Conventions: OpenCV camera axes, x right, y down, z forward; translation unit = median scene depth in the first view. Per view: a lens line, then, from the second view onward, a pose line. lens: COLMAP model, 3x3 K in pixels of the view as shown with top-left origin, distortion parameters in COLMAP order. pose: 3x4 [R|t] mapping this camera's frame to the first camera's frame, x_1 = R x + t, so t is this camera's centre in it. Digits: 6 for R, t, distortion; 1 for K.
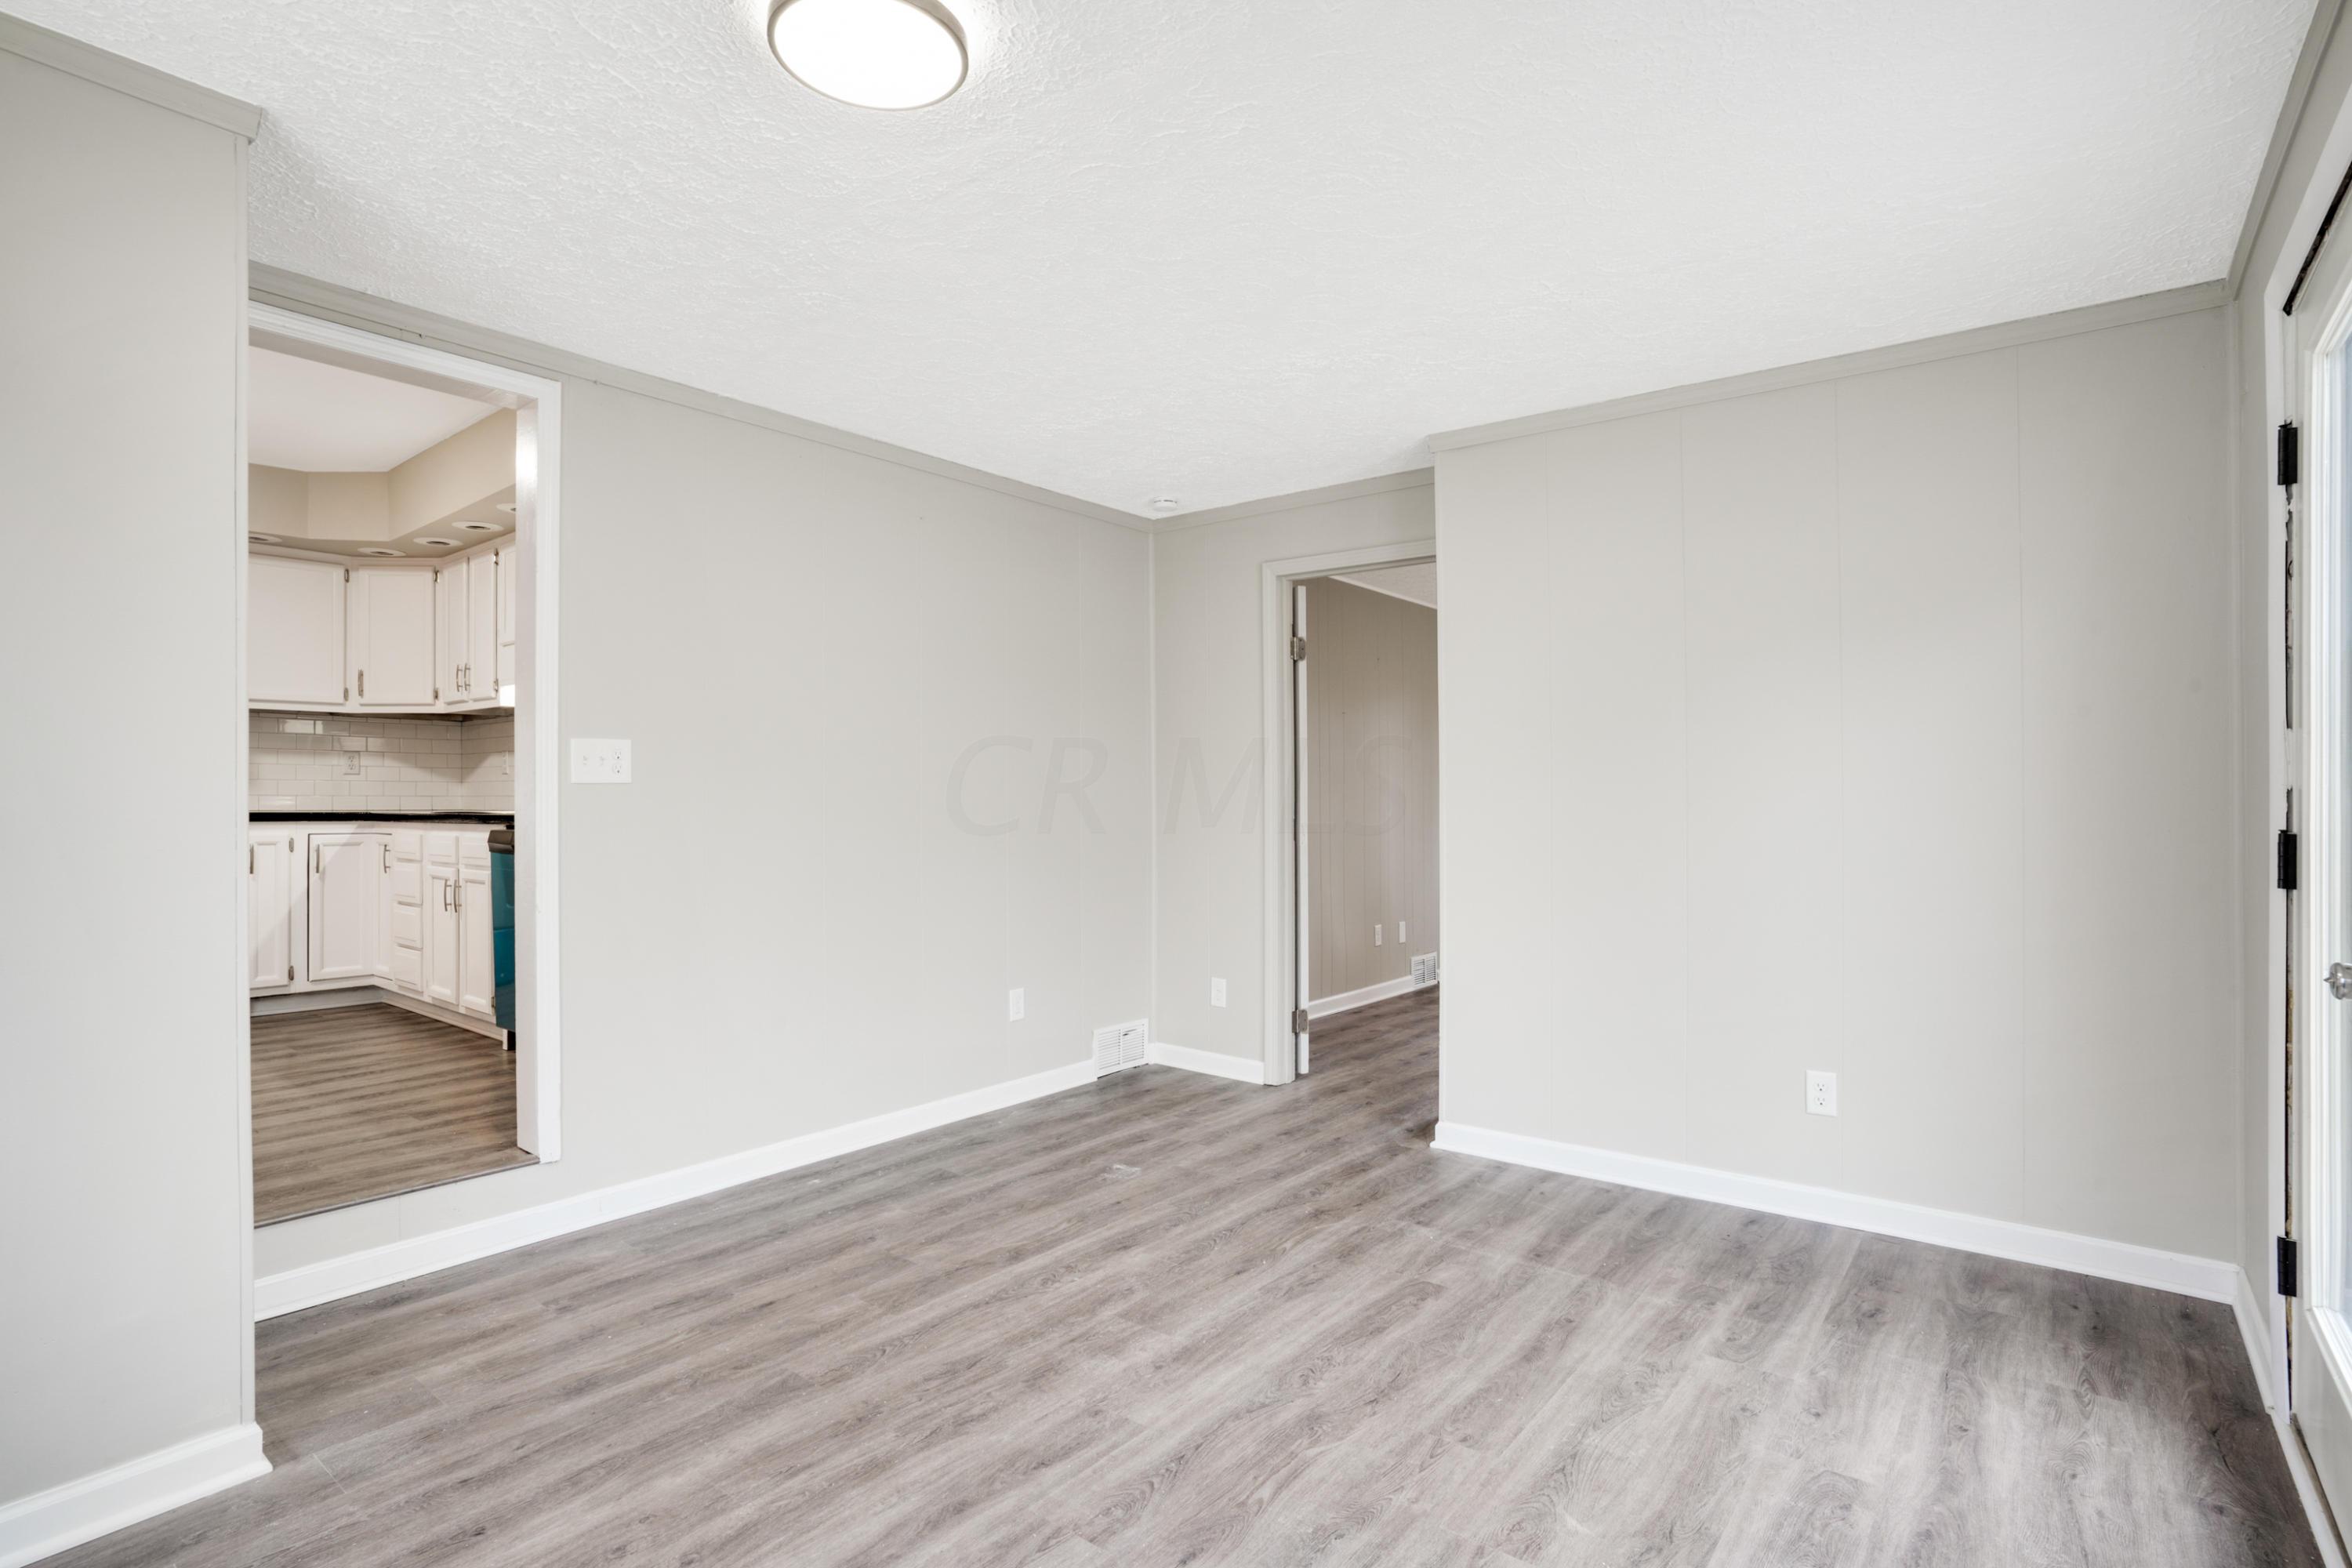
lens RADIAL K [[1162.2, 0, 1175.1], [0, 1162.2, 778.0], [0, 0, 1]] dist [-0.063288, 0.029610]
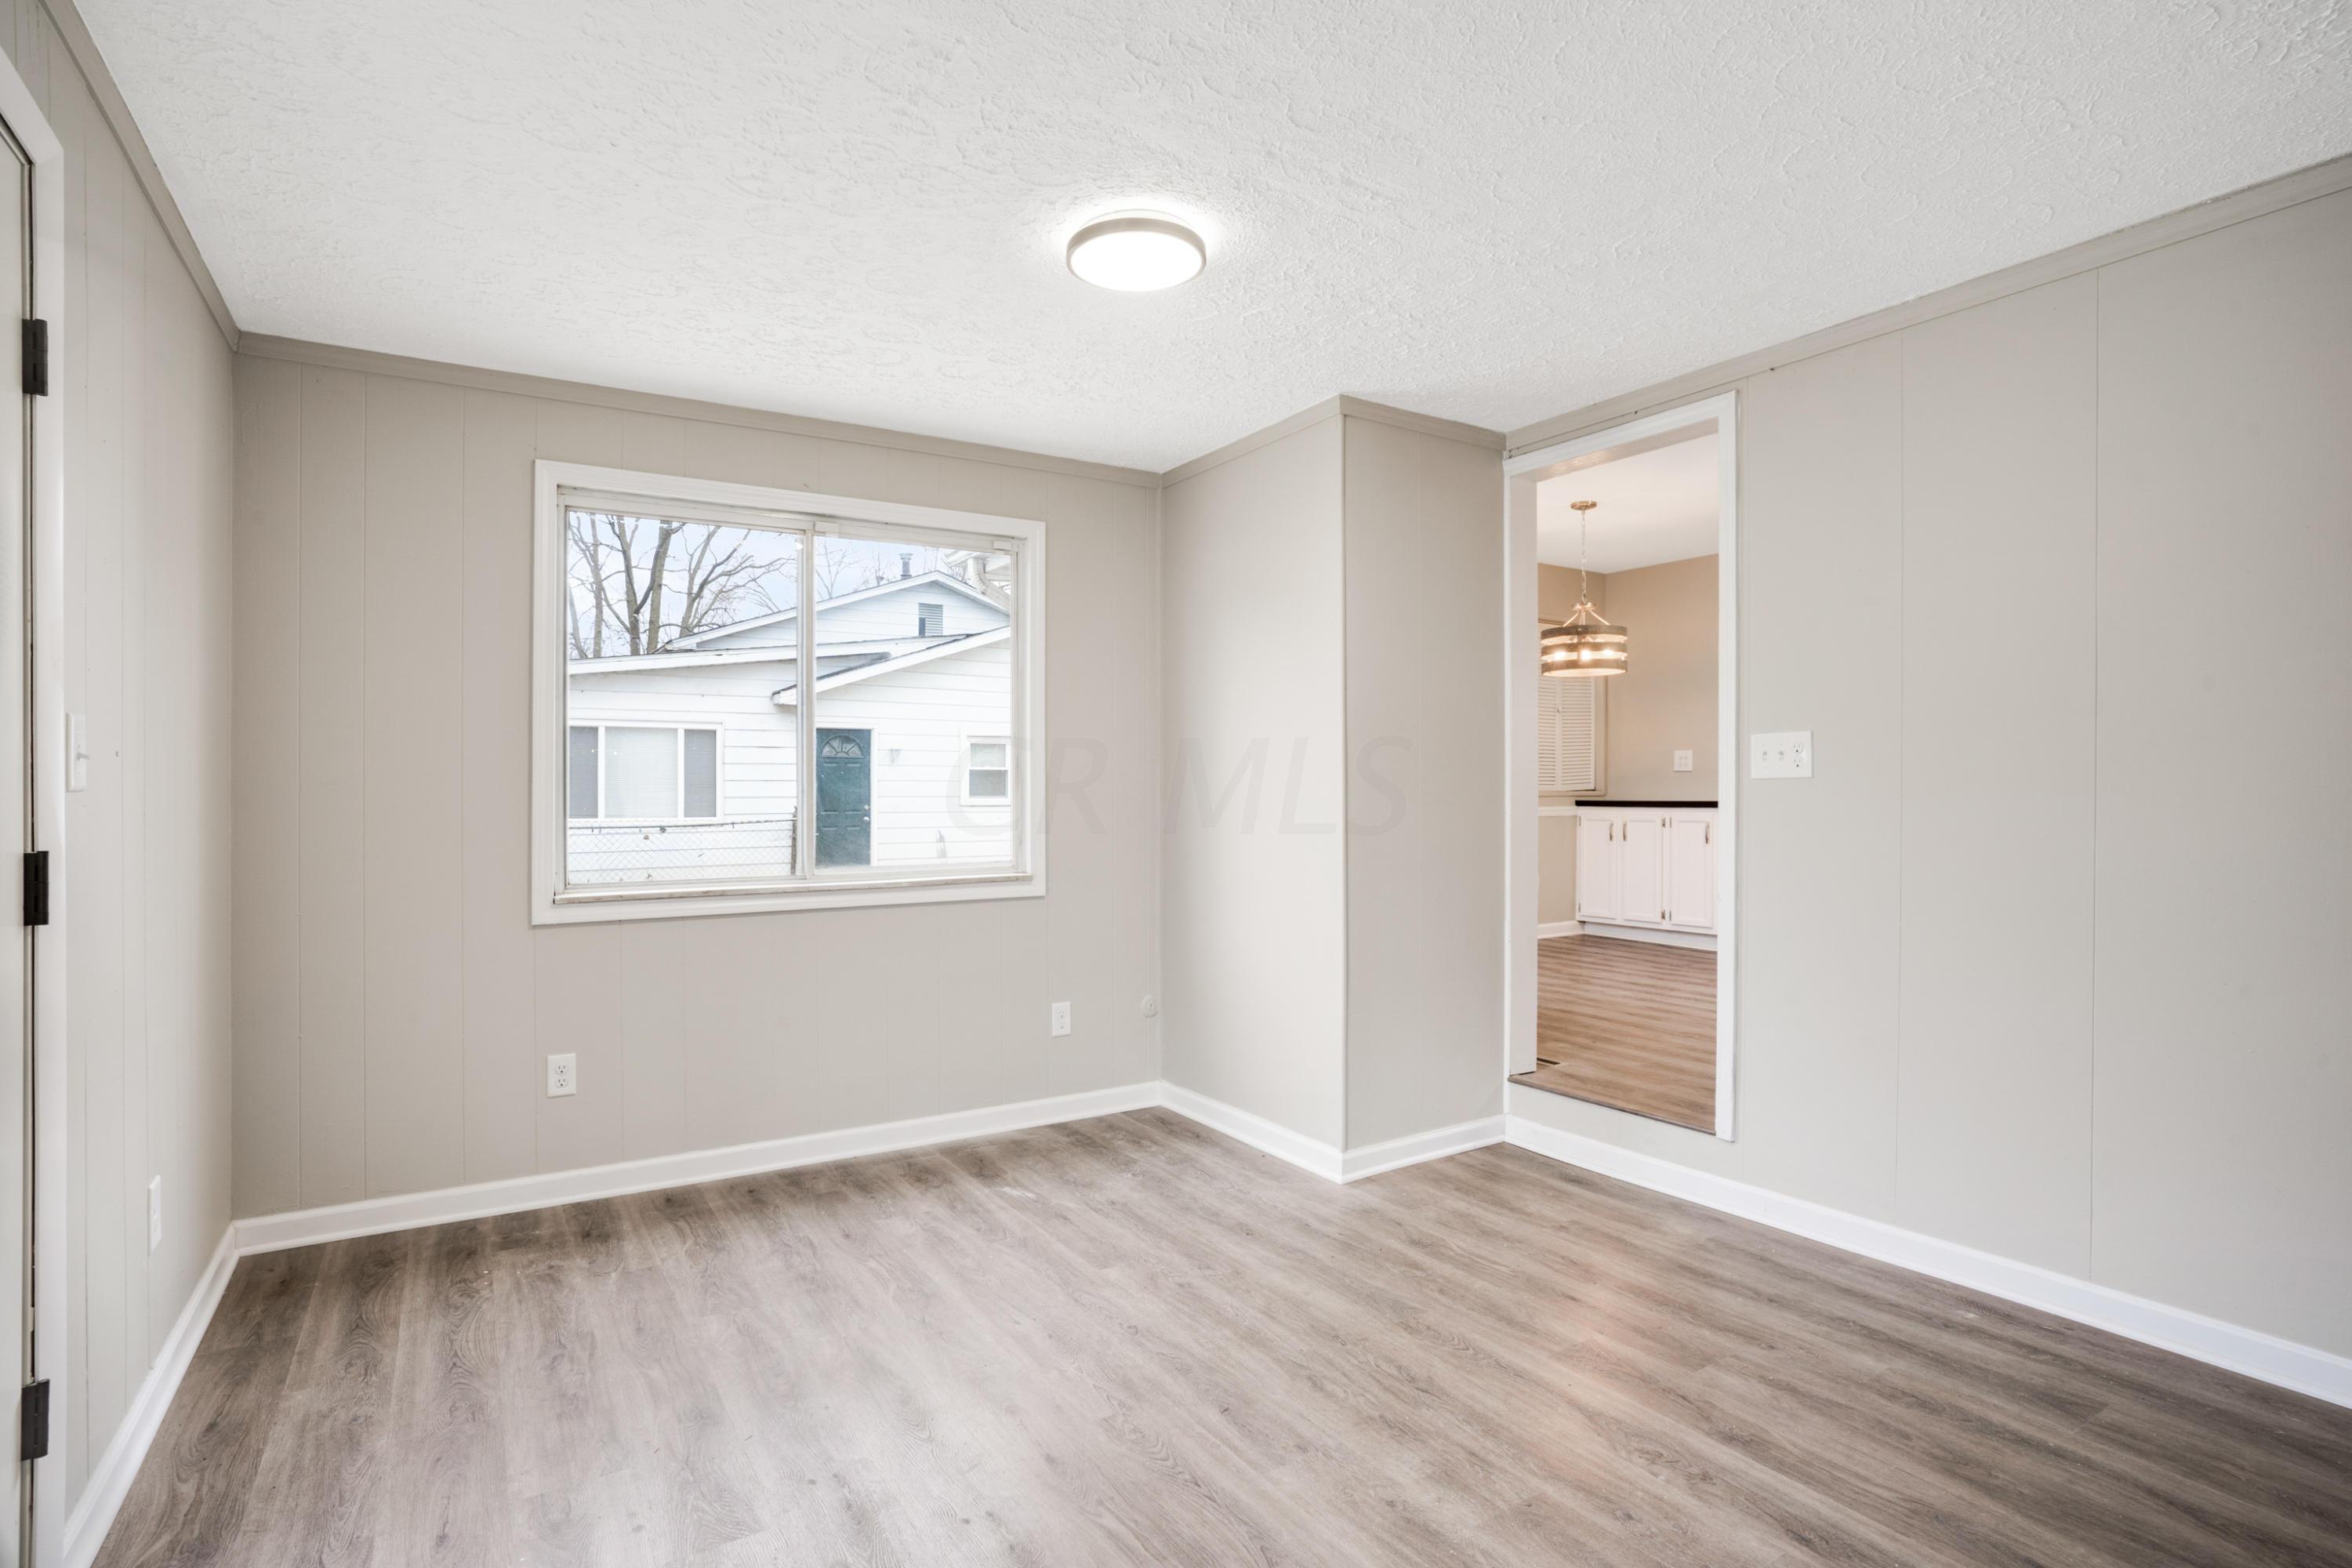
lens RADIAL K [[1162.2, 0, 1175.1], [0, 1162.2, 778.0], [0, 0, 1]] dist [-0.063288, 0.029610]
pose [[-0.328543, -0.005695, -0.944472, 0.712573], [0.019995, 0.999716, -0.012983, 0.008076], [0.944277, -0.023150, -0.328336, 1.010358]]
